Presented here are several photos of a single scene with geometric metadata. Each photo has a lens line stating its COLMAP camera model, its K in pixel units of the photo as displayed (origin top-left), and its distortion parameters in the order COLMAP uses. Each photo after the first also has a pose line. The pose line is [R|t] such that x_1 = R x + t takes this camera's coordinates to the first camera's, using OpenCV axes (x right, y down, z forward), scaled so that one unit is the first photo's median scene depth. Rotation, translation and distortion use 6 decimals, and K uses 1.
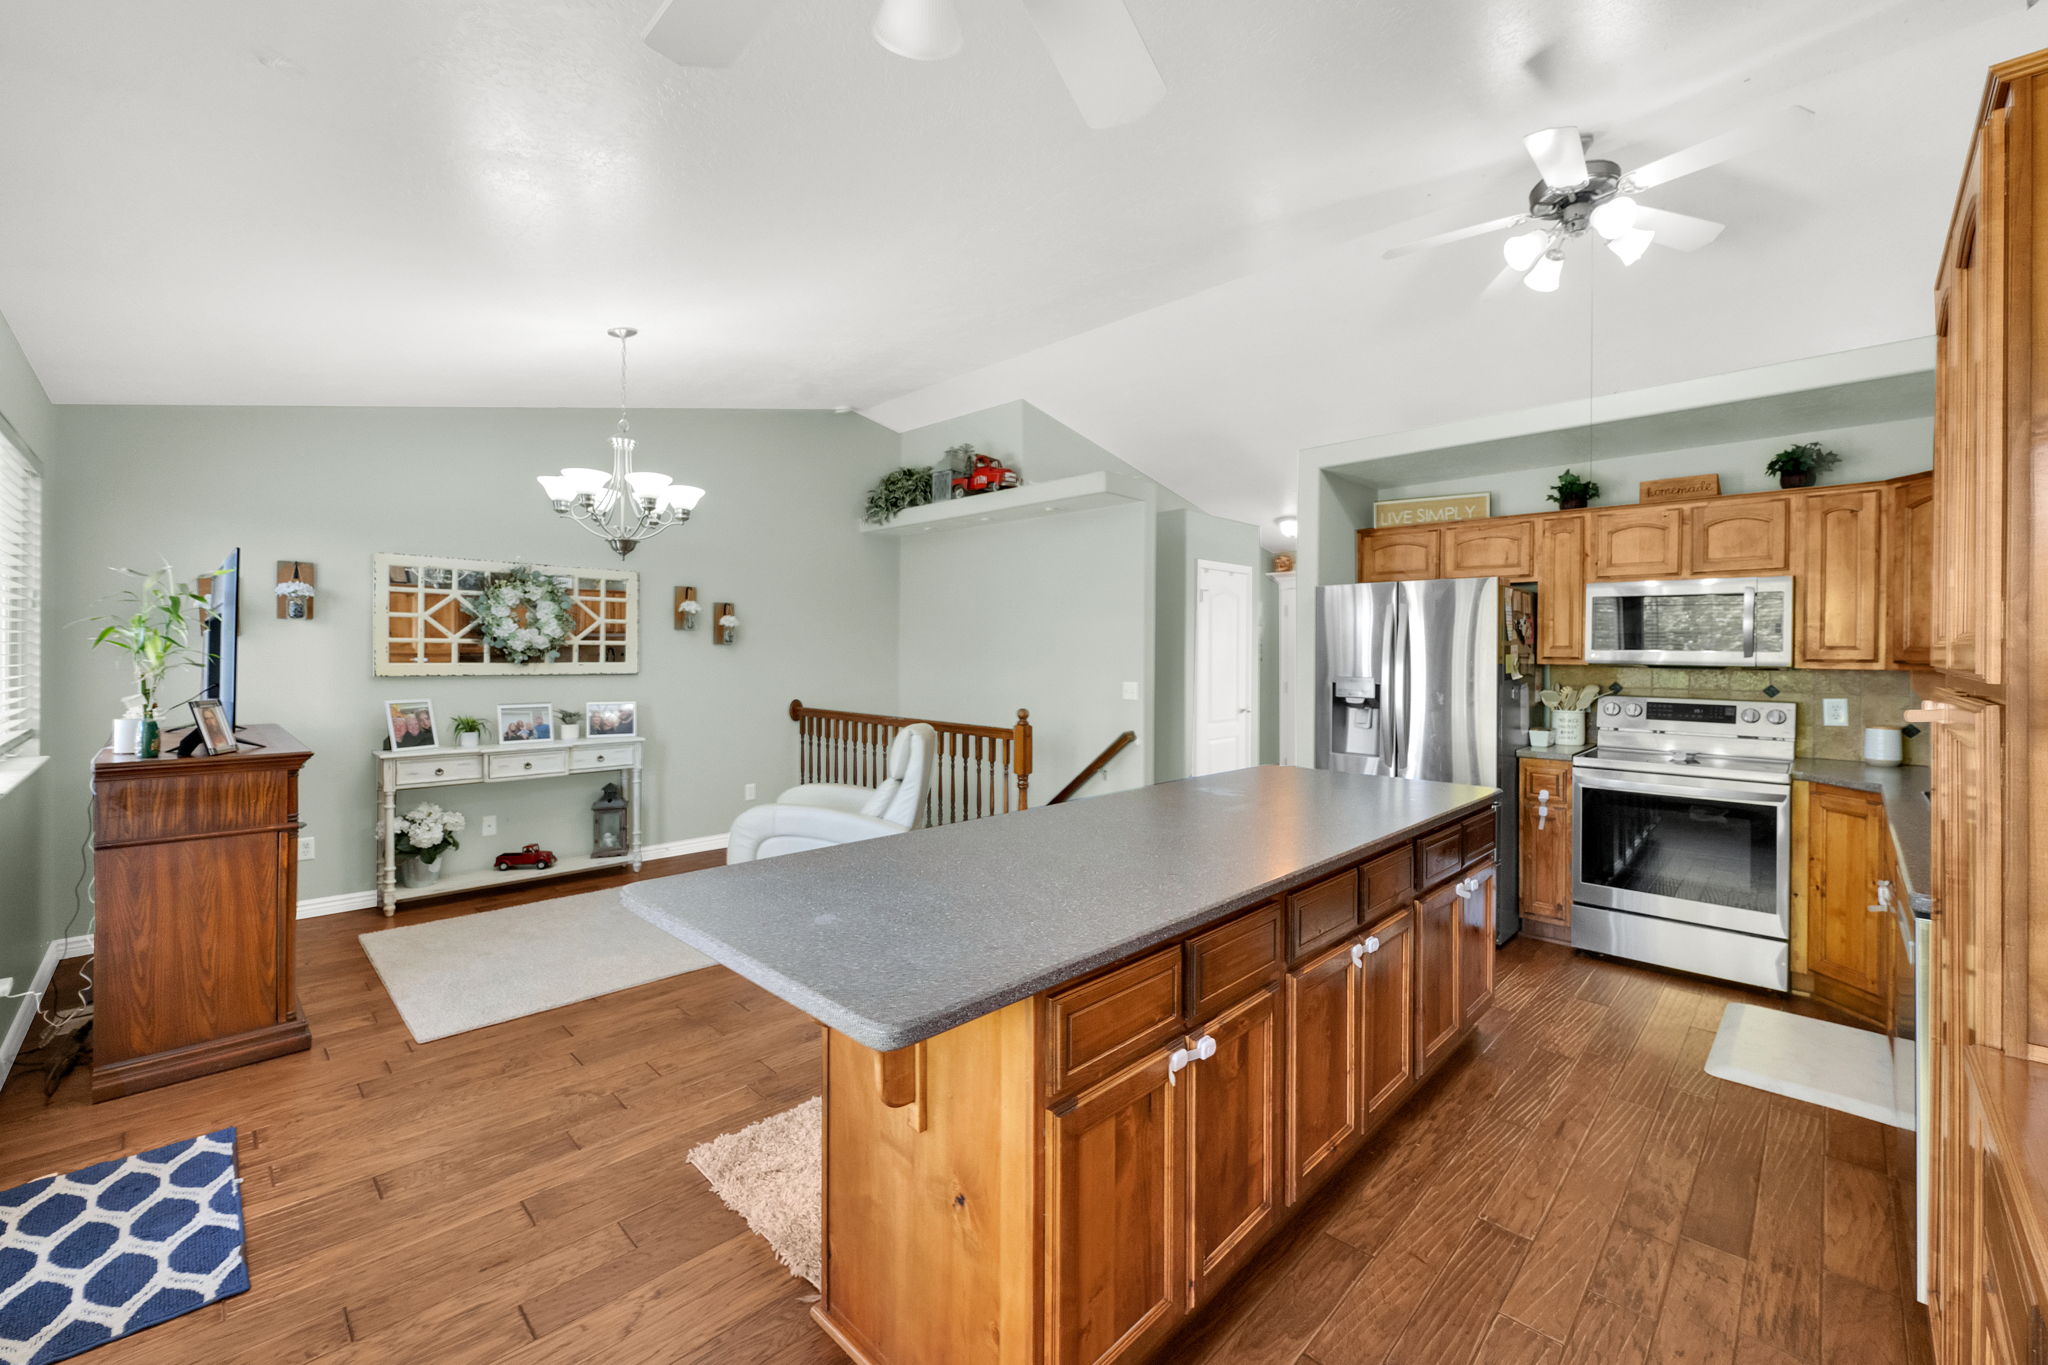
lens RADIAL K [[822.0, 0, 1029.9], [0, 822.0, 654.7], [0, 0, 1]] dist [-0.003416, 0.000282]
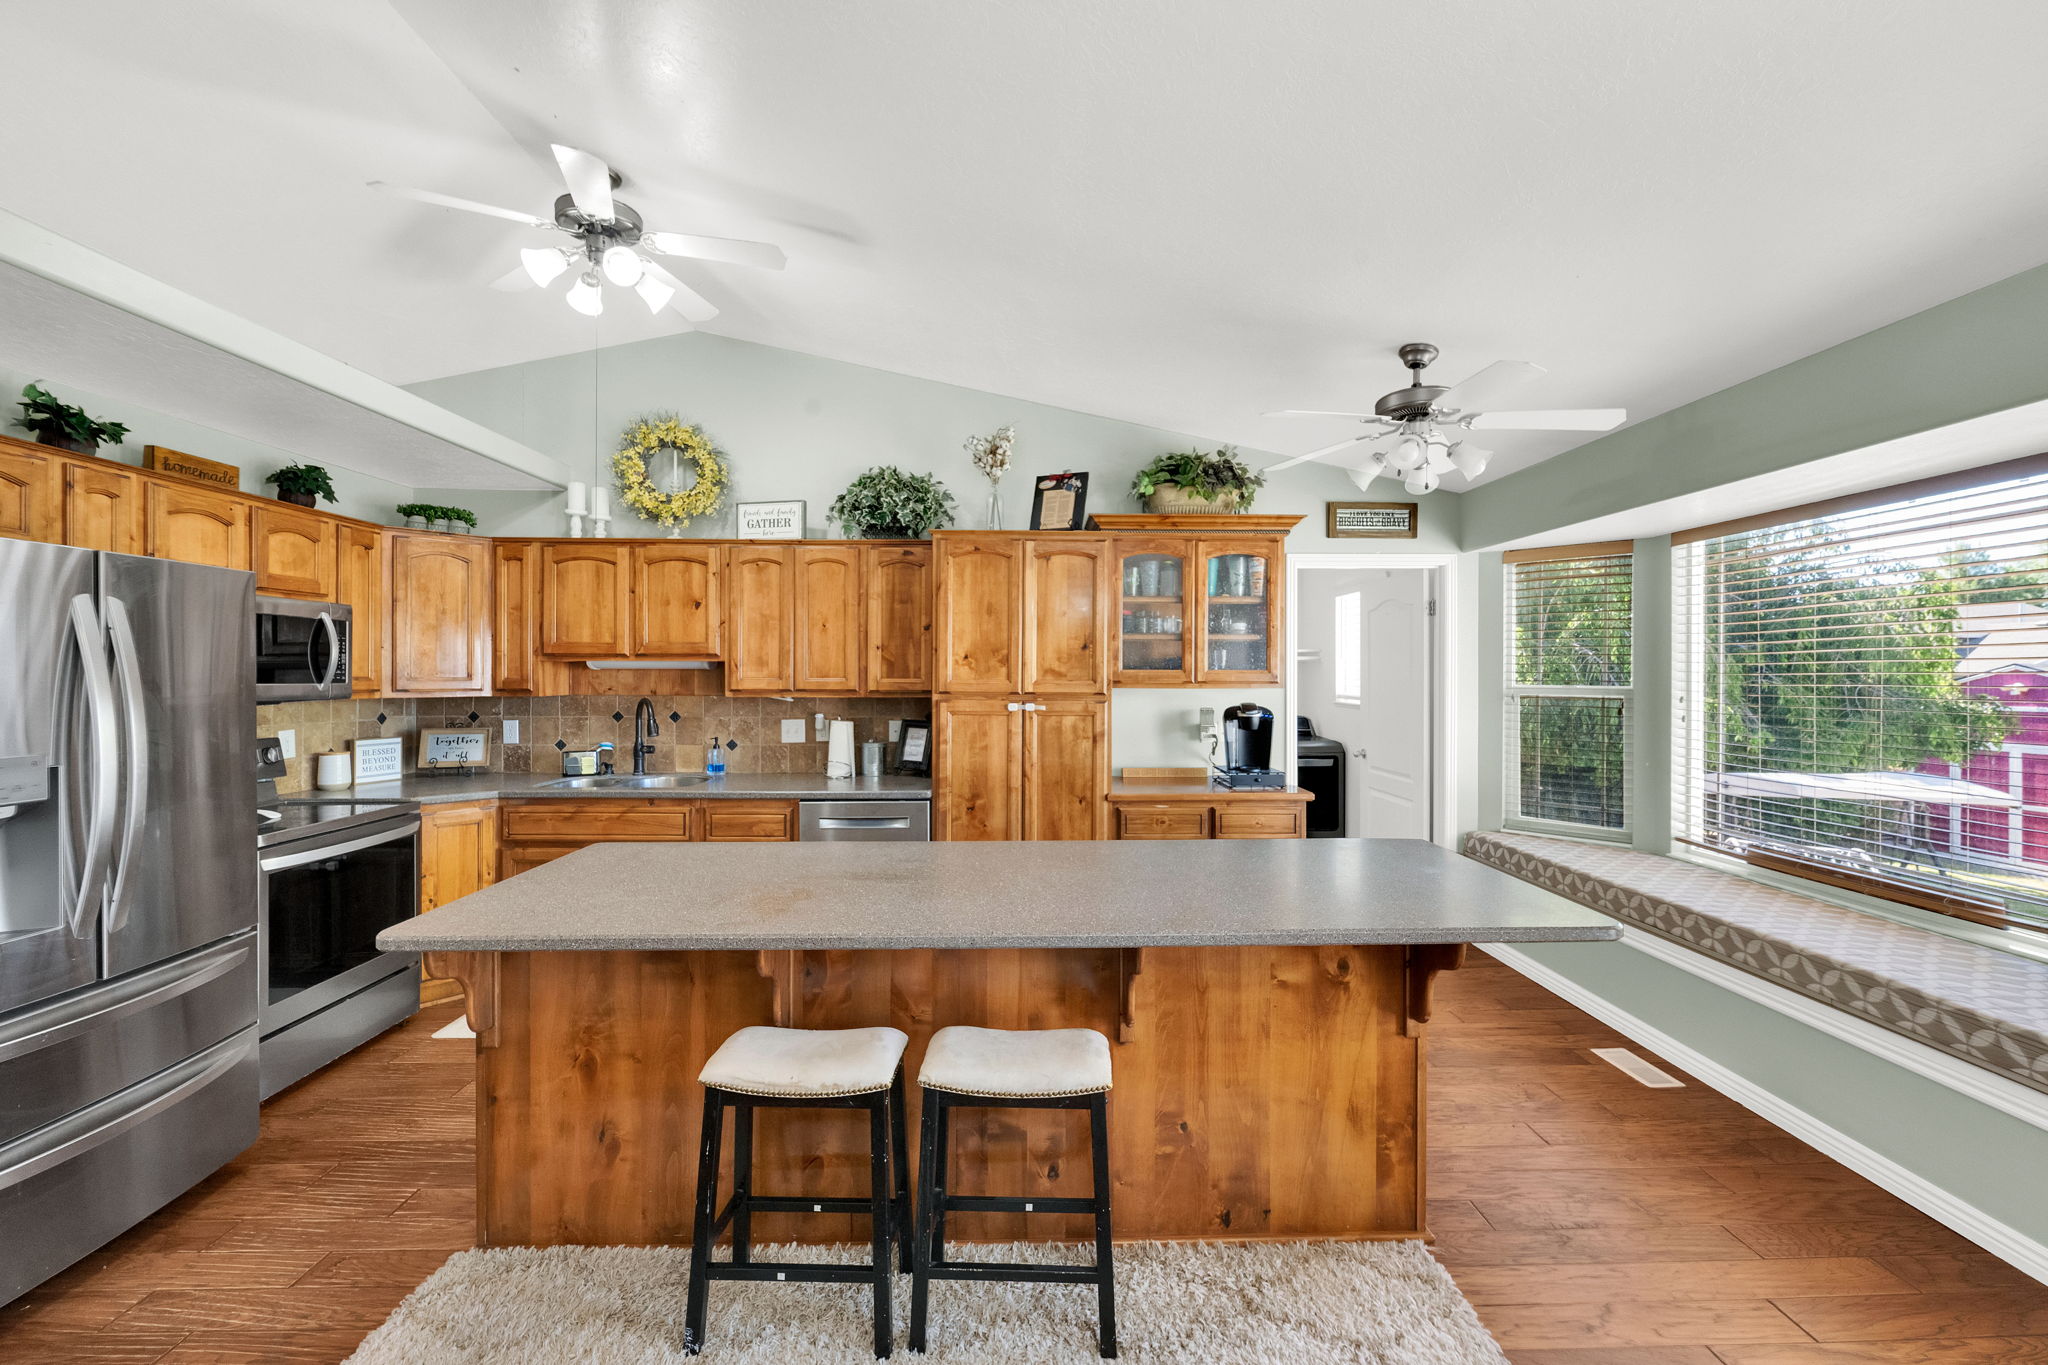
lens RADIAL K [[822.0, 0, 1040.6], [0, 822.0, 671.1], [0, 0, 1]] dist [-0.003416, 0.000282]
pose [[-0.720153, -0.006383, 0.693786, -0.310439], [-0.003947, 0.999979, 0.005104, -0.023641], [-0.693805, 0.000937, -0.720163, 1.031880]]
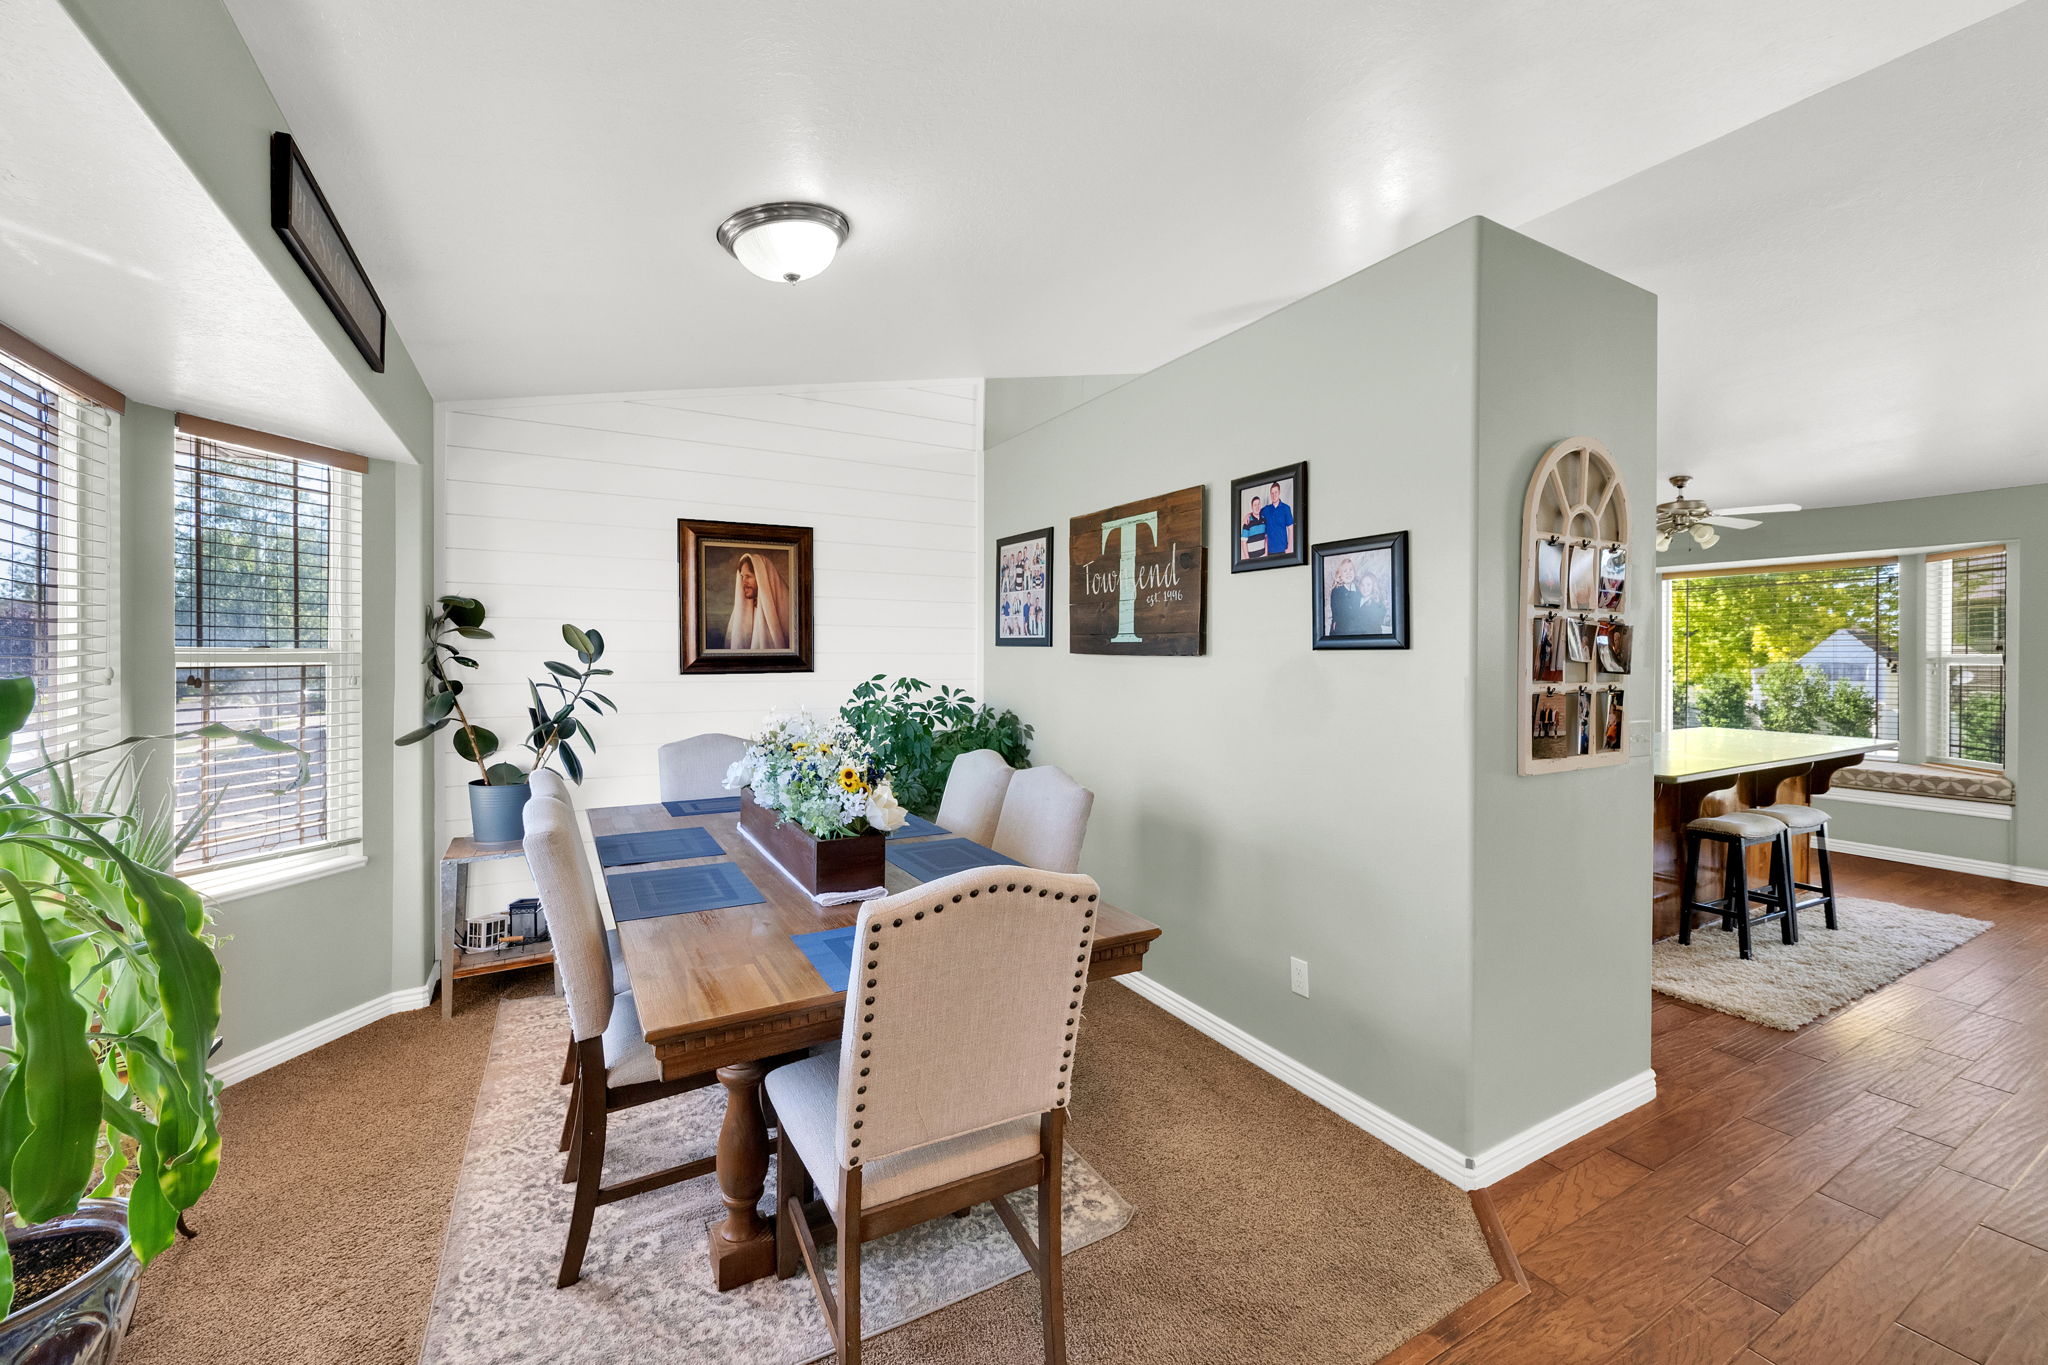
lens RADIAL K [[822.0, 0, 1034.8], [0, 822.0, 661.4], [0, 0, 1]] dist [-0.003416, 0.000282]
pose [[-0.961953, -0.009963, 0.273032, 0.697127], [-0.006722, 0.999895, 0.012805, -0.001551], [-0.273131, 0.010483, -0.961920, 1.996928]]
